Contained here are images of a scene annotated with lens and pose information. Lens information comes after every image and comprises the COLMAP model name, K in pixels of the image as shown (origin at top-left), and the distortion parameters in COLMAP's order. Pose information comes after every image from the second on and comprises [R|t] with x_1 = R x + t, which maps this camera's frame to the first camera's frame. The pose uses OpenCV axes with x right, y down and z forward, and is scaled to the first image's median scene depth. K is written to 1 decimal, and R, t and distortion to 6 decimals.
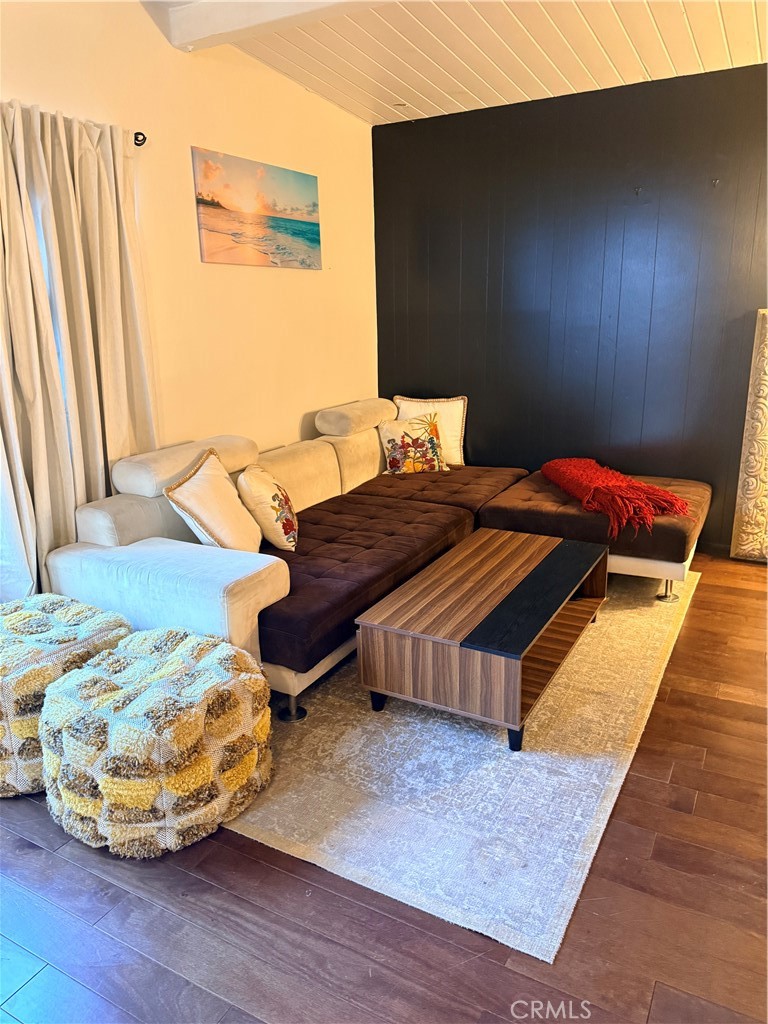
lens RADIAL K [[718.1, 0, 378.9], [0, 718.1, 499.2], [0, 0, 1]] dist [0.114234, -0.197907]
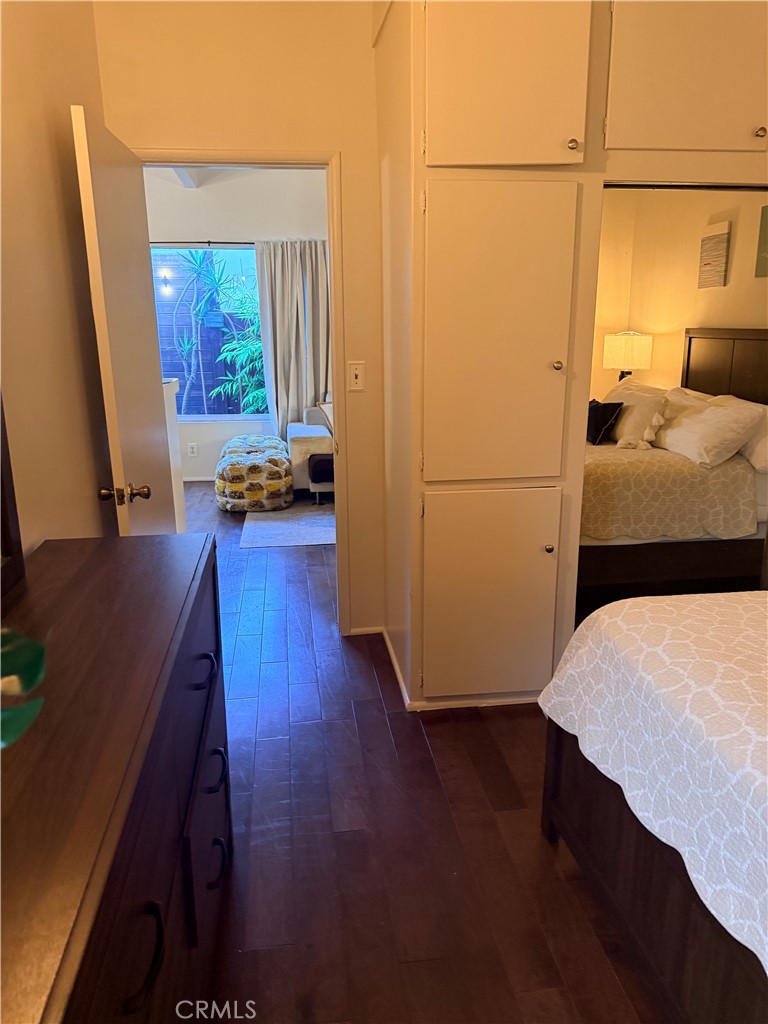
lens RADIAL K [[718.1, 0, 378.9], [0, 718.1, 499.2], [0, 0, 1]] dist [0.114234, -0.197907]
pose [[0.597352, 0.213892, -0.772930, 1.168115], [-0.201893, 0.972846, 0.113184, -0.005556], [0.776150, 0.088438, 0.624315, -0.174097]]
